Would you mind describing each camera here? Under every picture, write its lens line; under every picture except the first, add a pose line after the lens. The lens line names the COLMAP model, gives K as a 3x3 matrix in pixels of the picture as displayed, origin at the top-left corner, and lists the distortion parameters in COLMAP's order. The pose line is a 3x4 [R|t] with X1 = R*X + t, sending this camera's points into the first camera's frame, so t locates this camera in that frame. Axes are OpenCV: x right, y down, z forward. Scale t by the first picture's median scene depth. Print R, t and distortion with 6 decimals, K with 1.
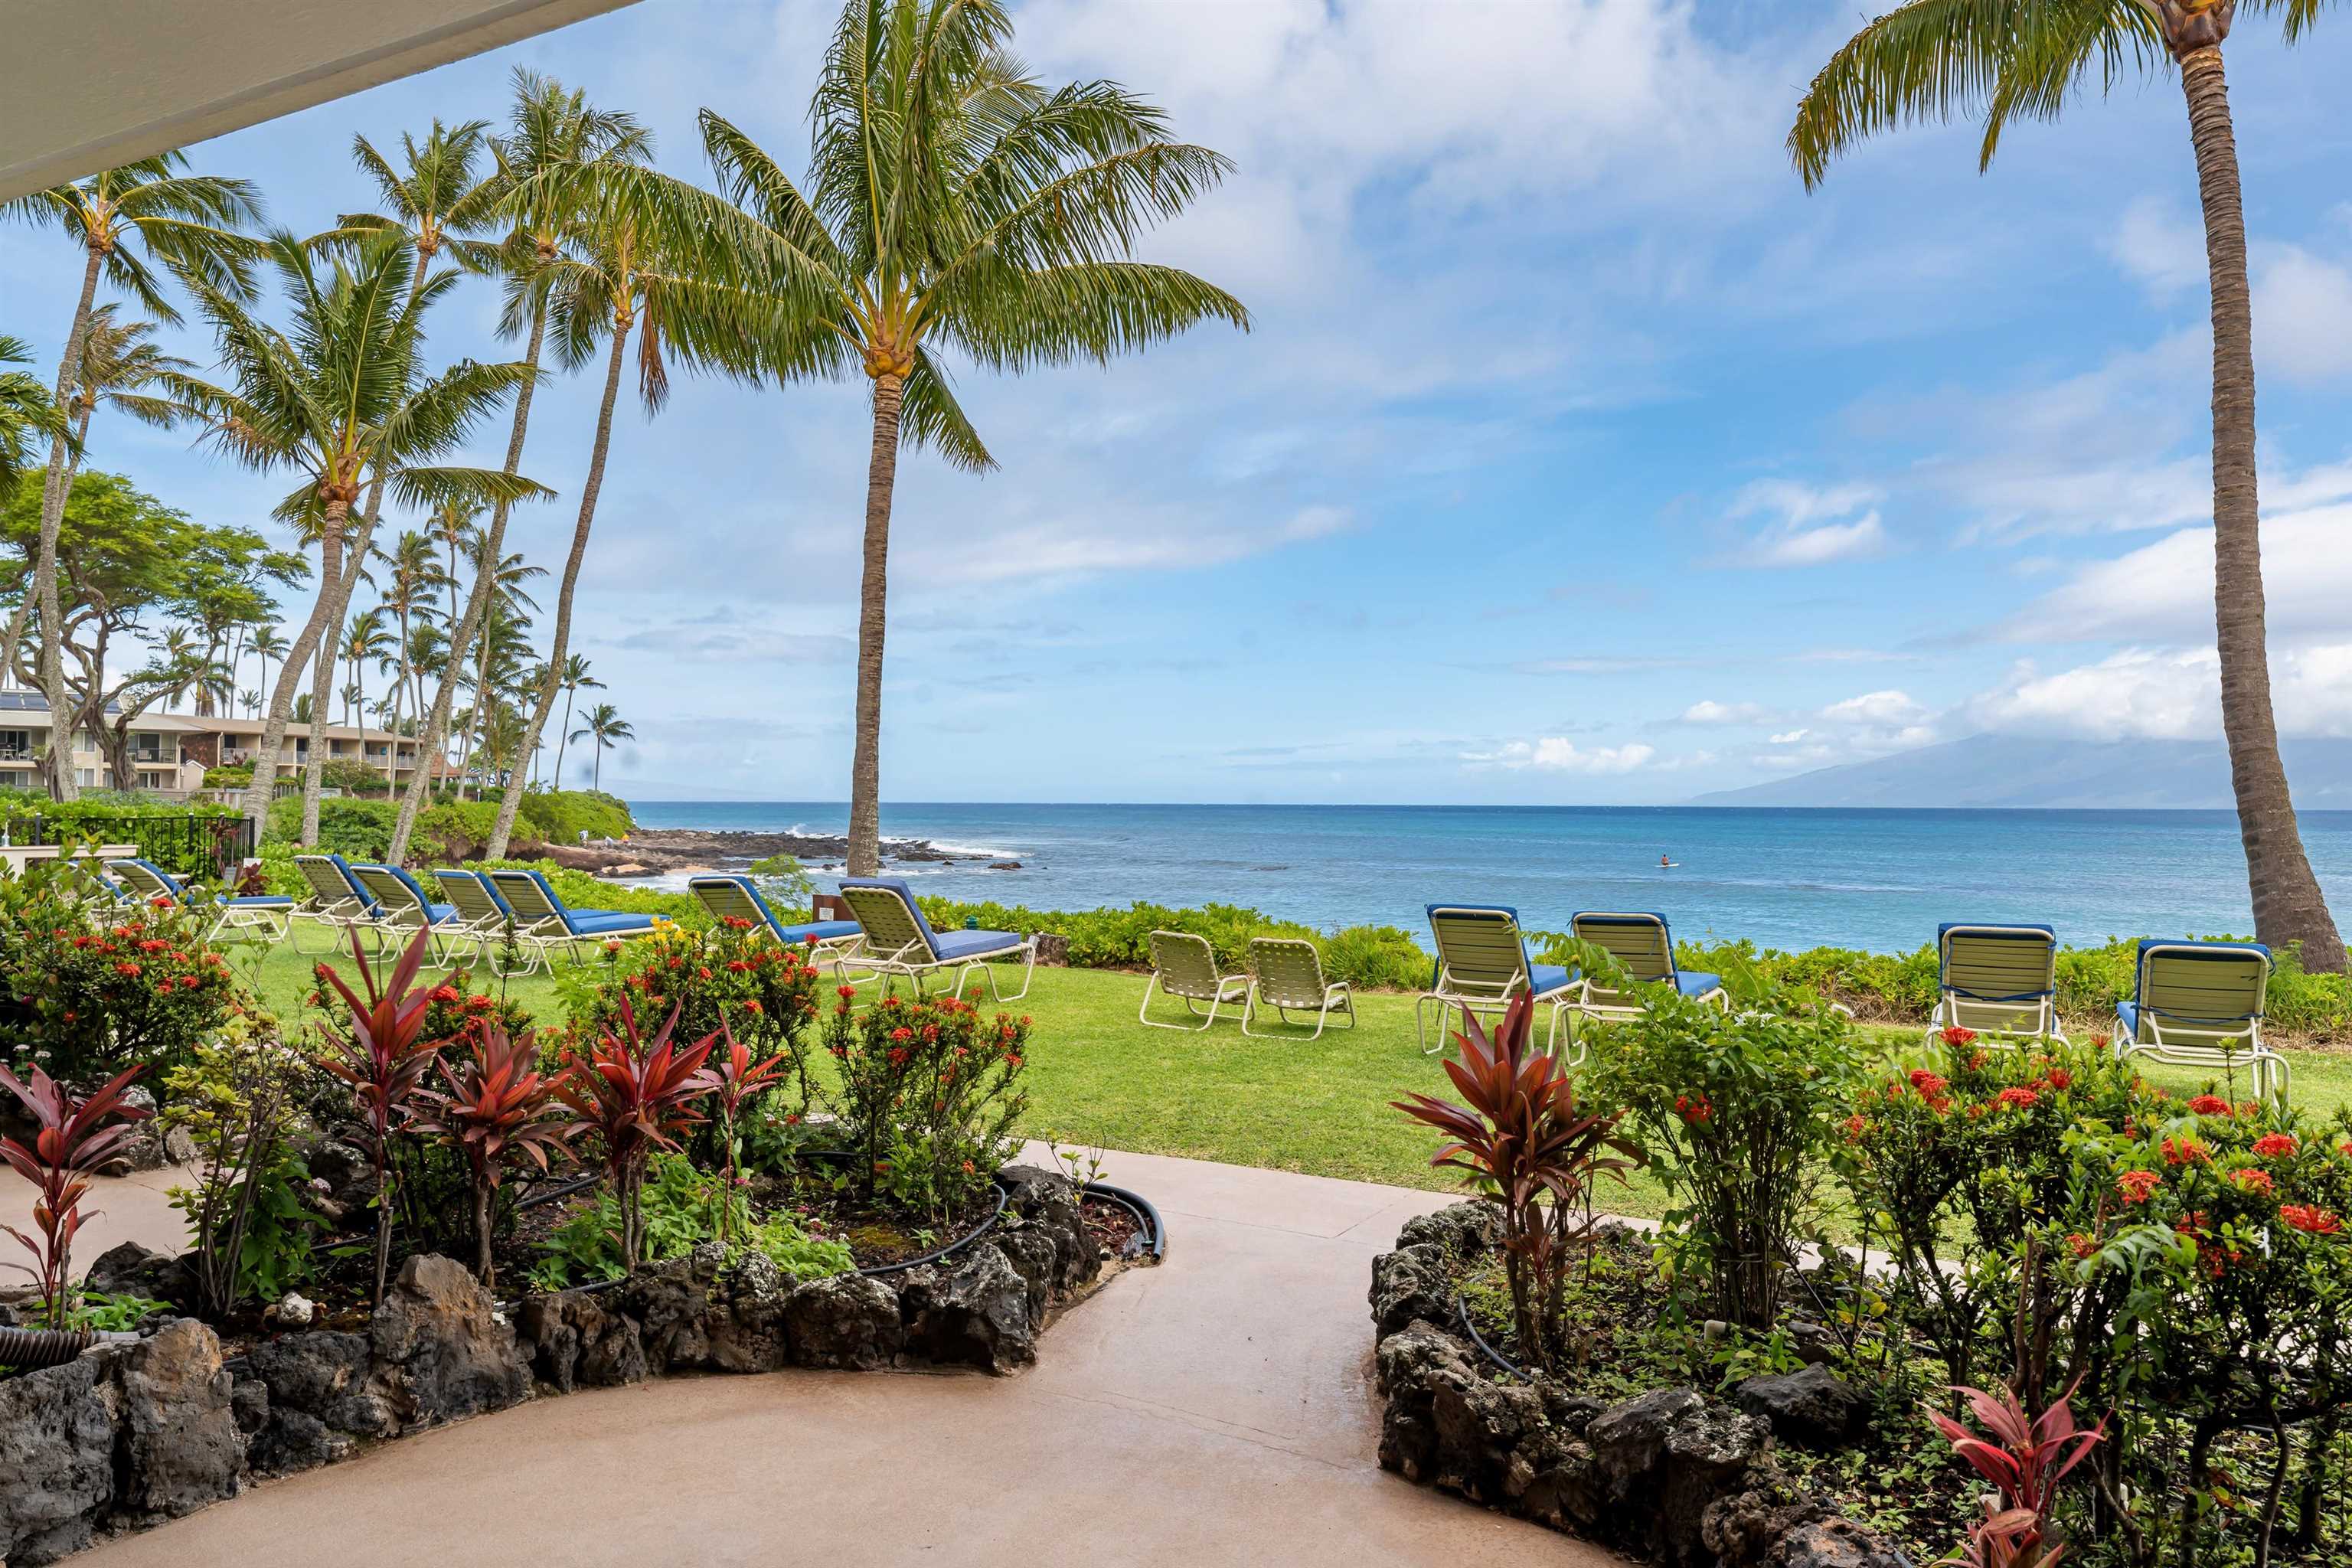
lens RADIAL K [[1603.7, 0, 1176.0], [0, 1603.7, 783.1], [0, 0, 1]] dist [-0.005272, -0.002353]
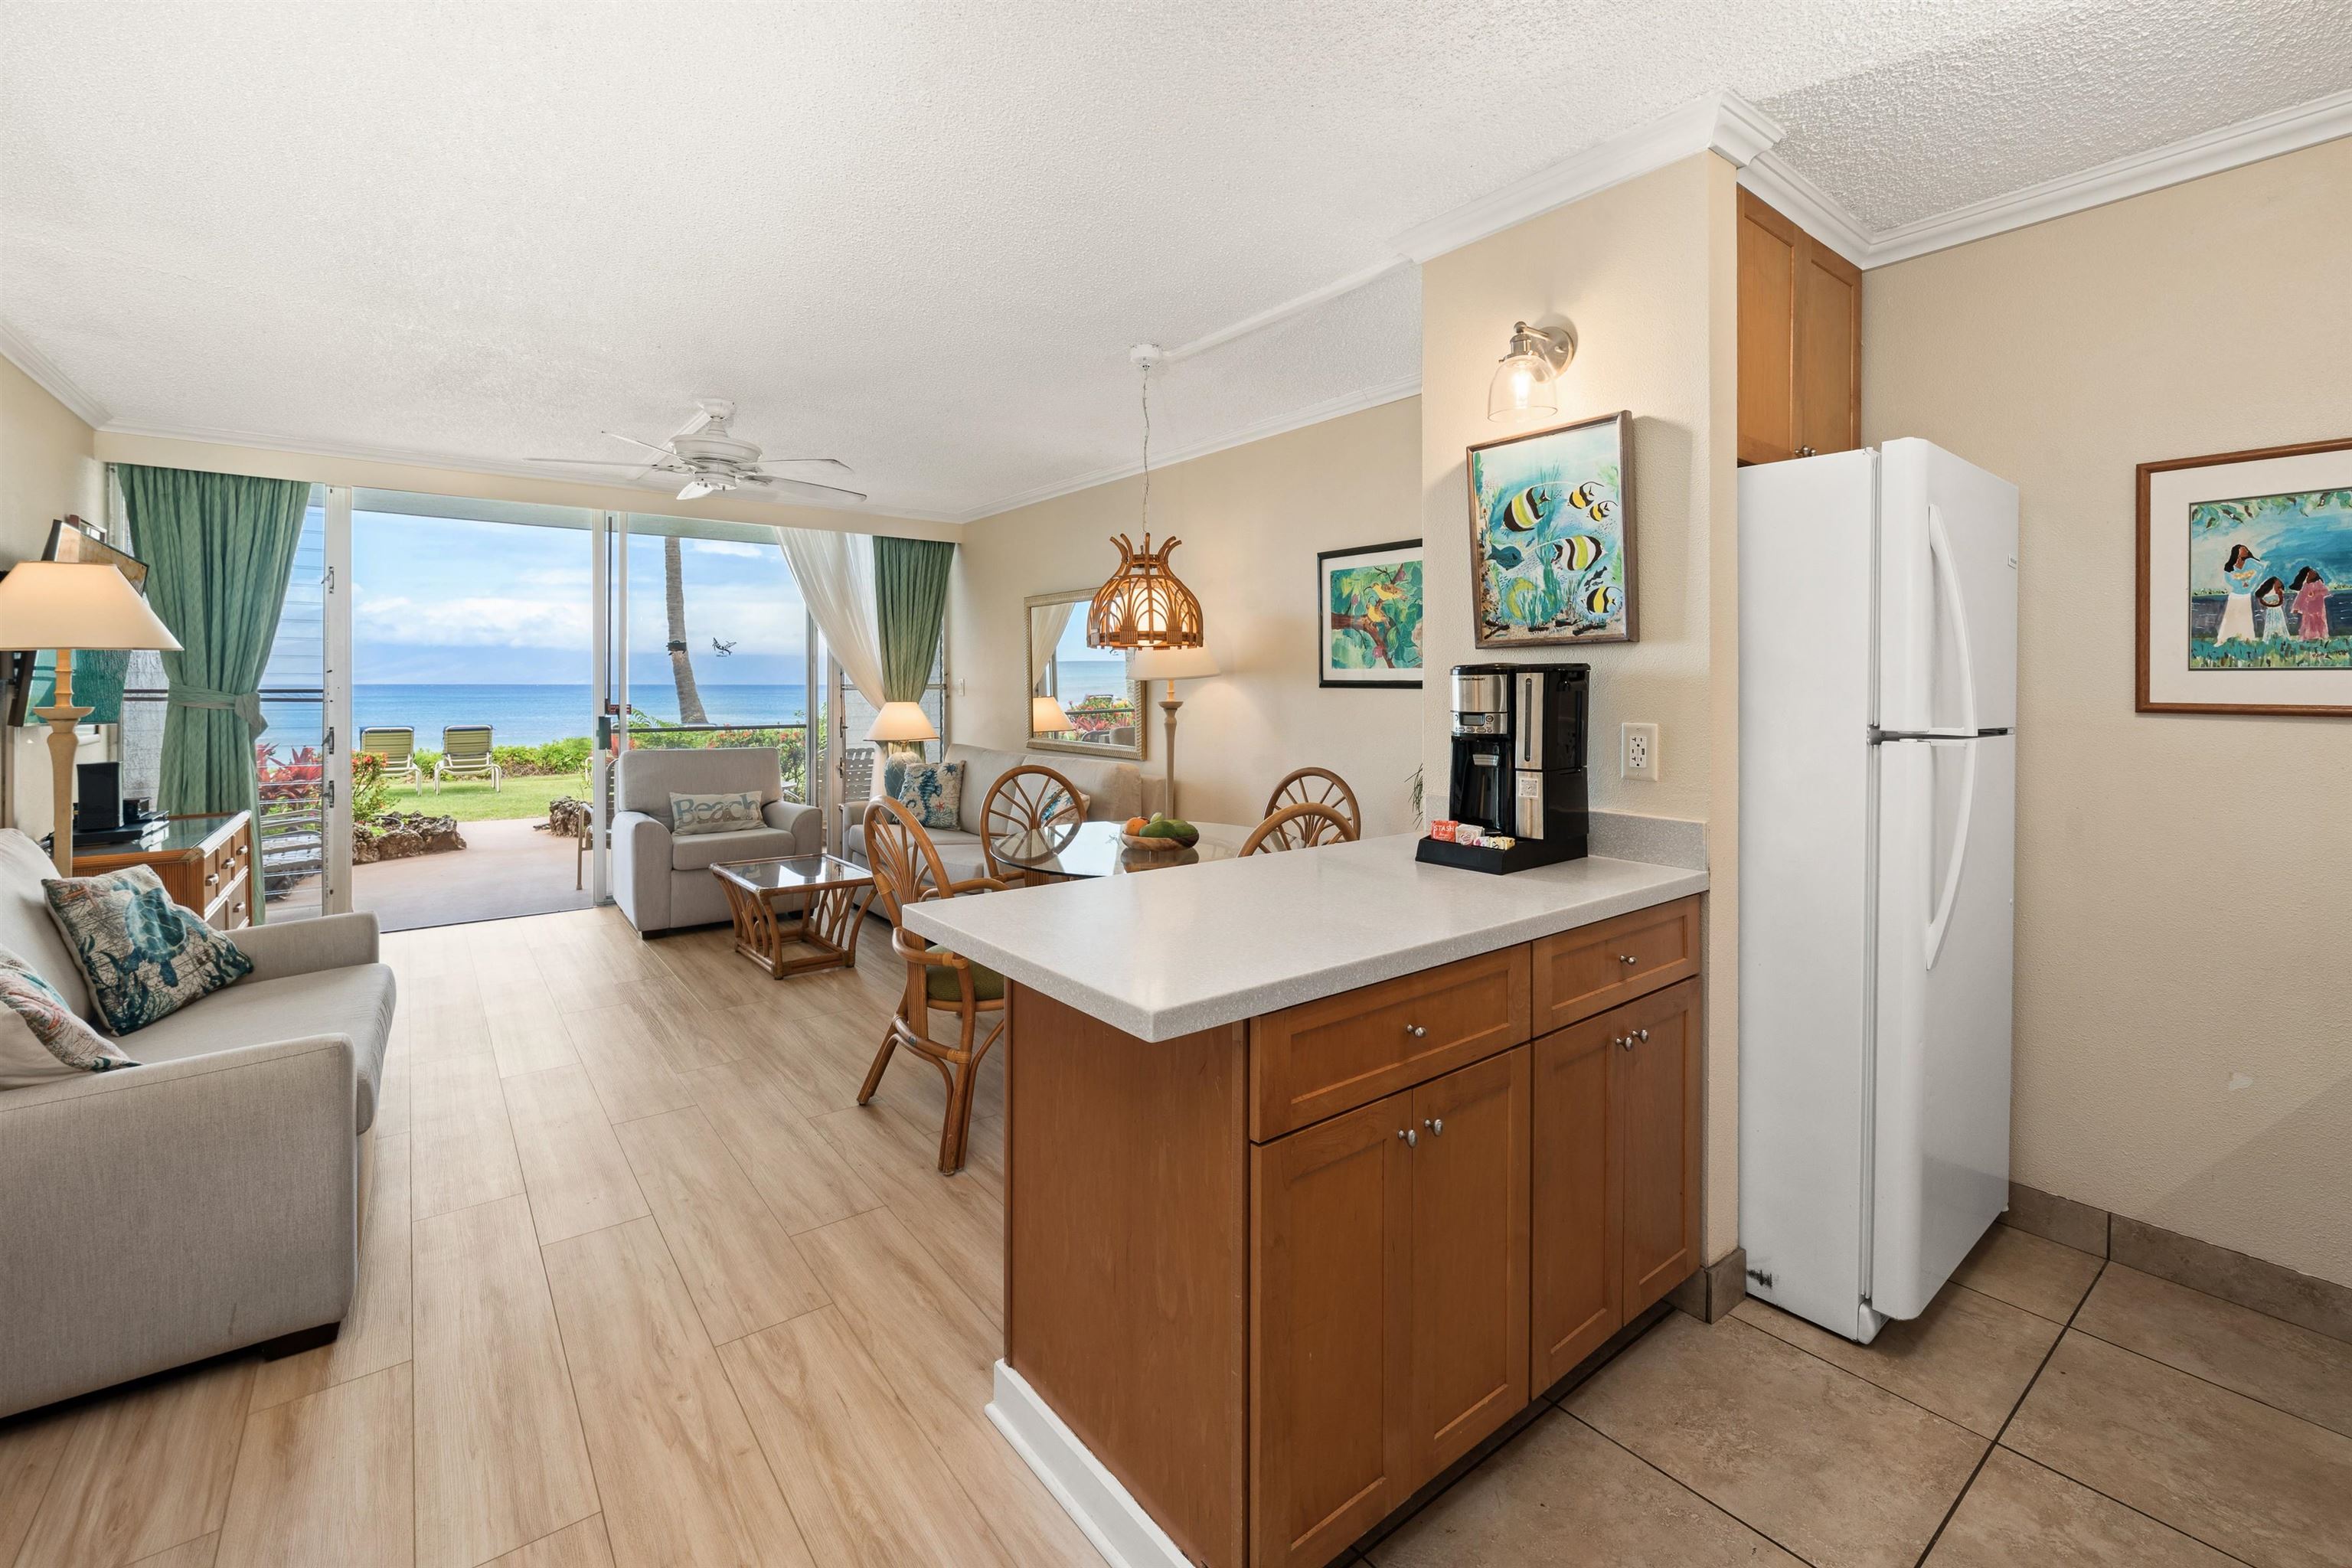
lens RADIAL K [[987.6, 0, 1178.9], [0, 987.6, 678.9], [0, 0, 1]] dist [0.001607, -0.000800]
pose [[0.413664, -0.000809, 0.910429, -1.335278], [-0.006936, 0.999968, 0.004040, -0.002655], [-0.910403, -0.007986, 0.413645, -1.176721]]
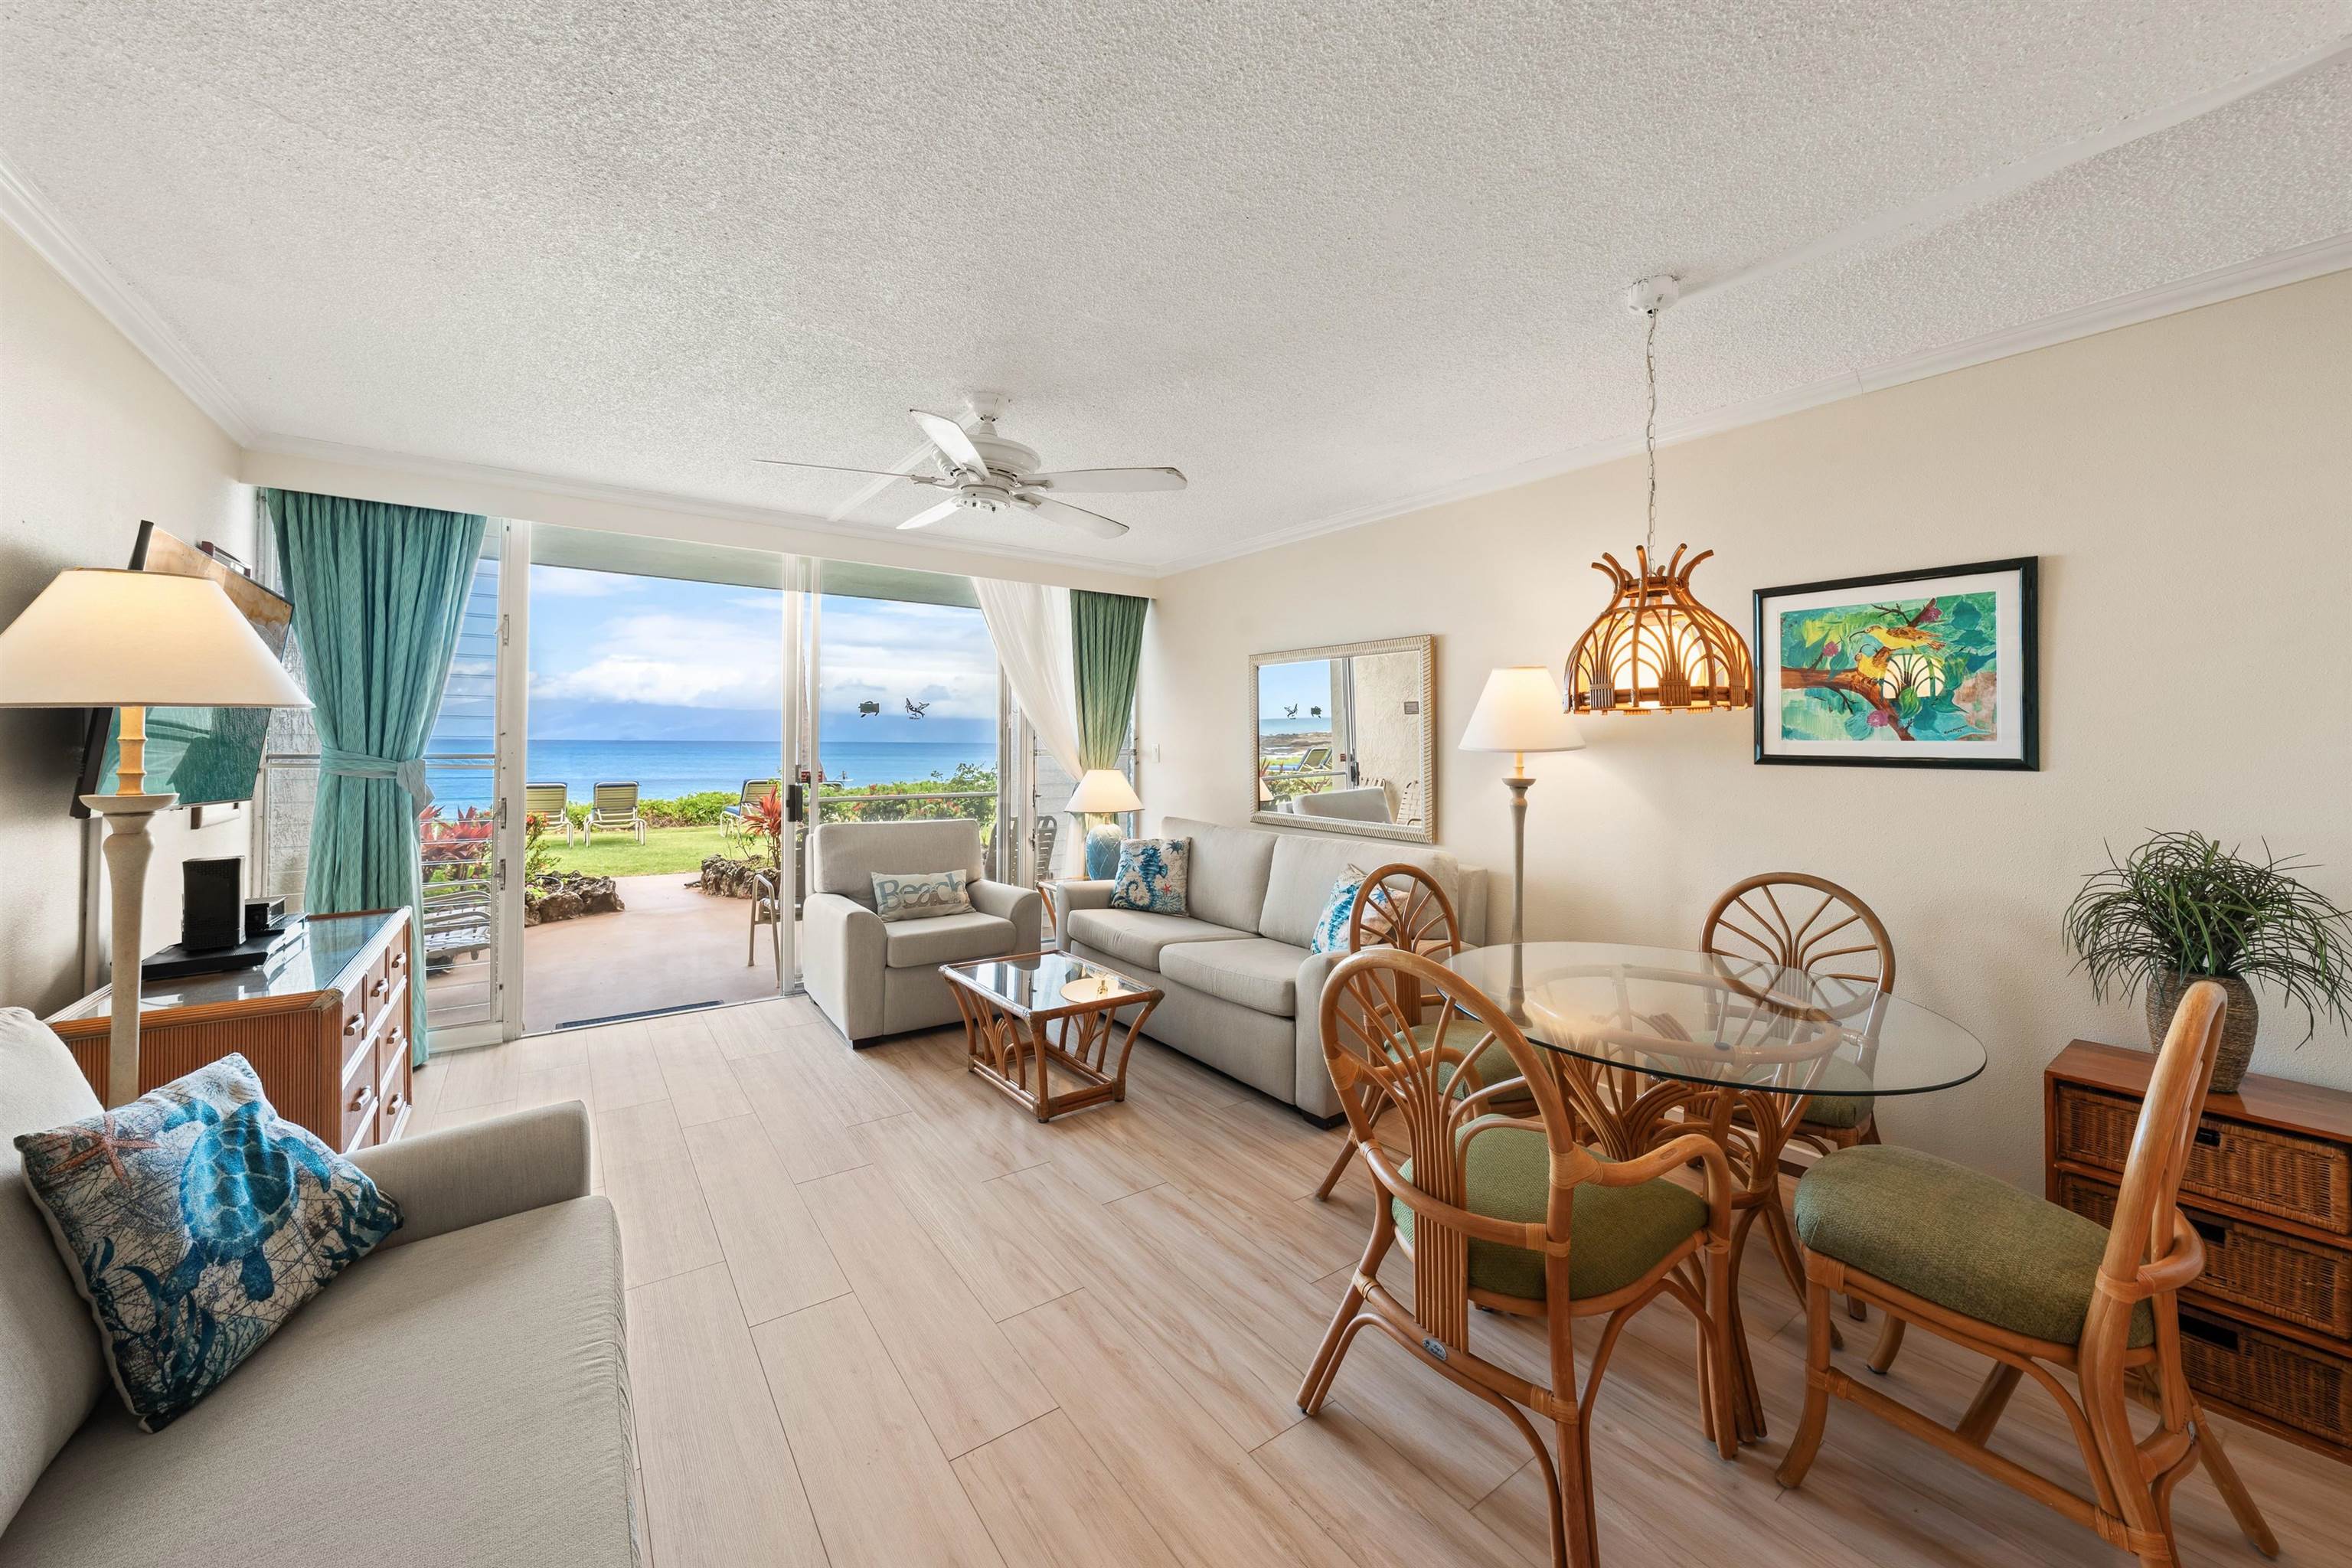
lens RADIAL K [[860.6, 0, 1171.4], [0, 860.6, 727.5], [0, 0, 1]] dist [-0.000757, -0.000004]
pose [[0.446778, 0.013415, 0.894544, -1.172591], [-0.012673, 0.999882, -0.008665, -0.007694], [-0.894555, -0.007465, 0.446895, -0.792163]]
